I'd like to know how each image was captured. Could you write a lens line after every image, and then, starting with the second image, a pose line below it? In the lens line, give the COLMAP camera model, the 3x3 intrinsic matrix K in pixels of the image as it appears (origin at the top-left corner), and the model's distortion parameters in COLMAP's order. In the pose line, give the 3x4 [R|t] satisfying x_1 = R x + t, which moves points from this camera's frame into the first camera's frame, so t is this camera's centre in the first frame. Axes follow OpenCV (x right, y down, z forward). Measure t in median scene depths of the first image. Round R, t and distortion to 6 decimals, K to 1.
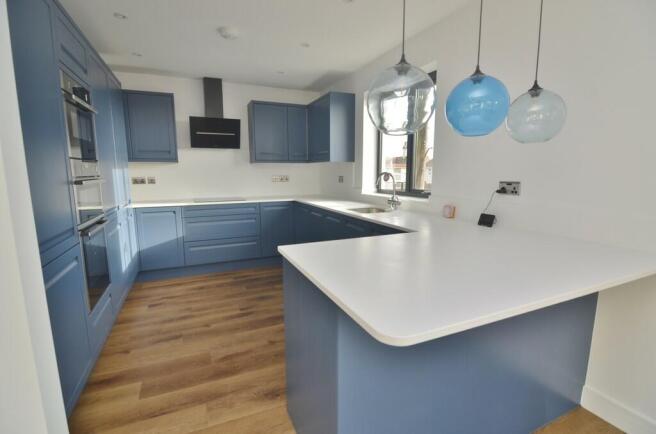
lens RADIAL K [[315.4, 0, 332.1], [0, 315.4, 217.7], [0, 0, 1]] dist [-0.017205, -0.000239]
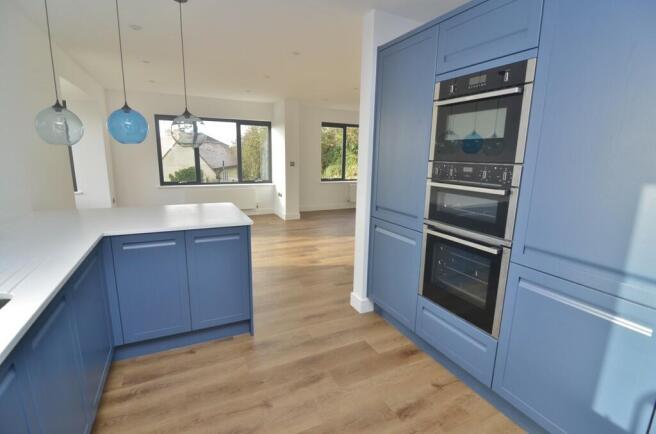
lens RADIAL K [[315.4, 0, 332.1], [0, 315.4, 217.7], [0, 0, 1]] dist [-0.017205, -0.000239]
pose [[-0.999130, -0.009124, -0.040699, -0.348604], [-0.022199, 0.942418, 0.333701, -0.303241], [0.035311, 0.334314, -0.941800, 1.737251]]
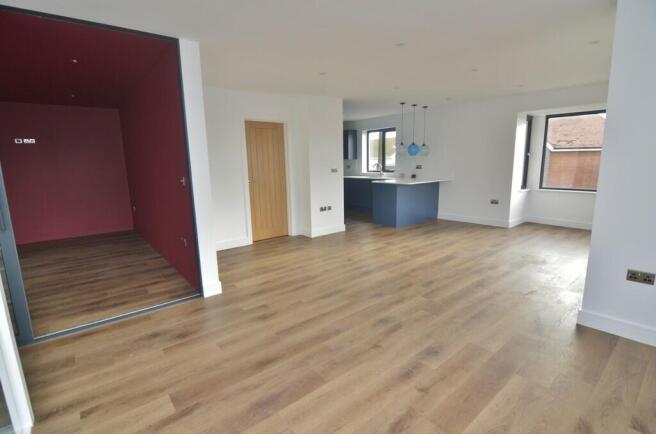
lens RADIAL K [[315.4, 0, 332.1], [0, 315.4, 217.7], [0, 0, 1]] dist [-0.017205, -0.000239]
pose [[0.963958, -0.061865, 0.258760, -1.345160], [0.054007, 0.997841, 0.037374, 0.289454], [-0.260514, -0.022052, 0.965218, -2.205197]]
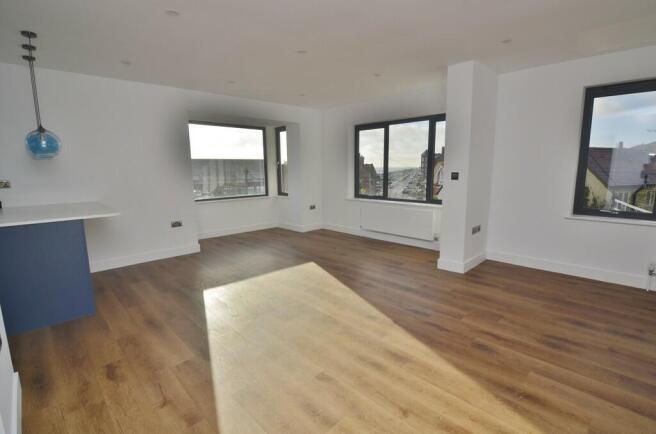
lens RADIAL K [[315.4, 0, 332.1], [0, 315.4, 217.7], [0, 0, 1]] dist [-0.017205, -0.000239]
pose [[-0.343664, -0.143671, 0.928037, -1.522969], [0.142555, 0.968794, 0.202771, 0.001442], [-0.928209, 0.201982, -0.312459, -0.090191]]
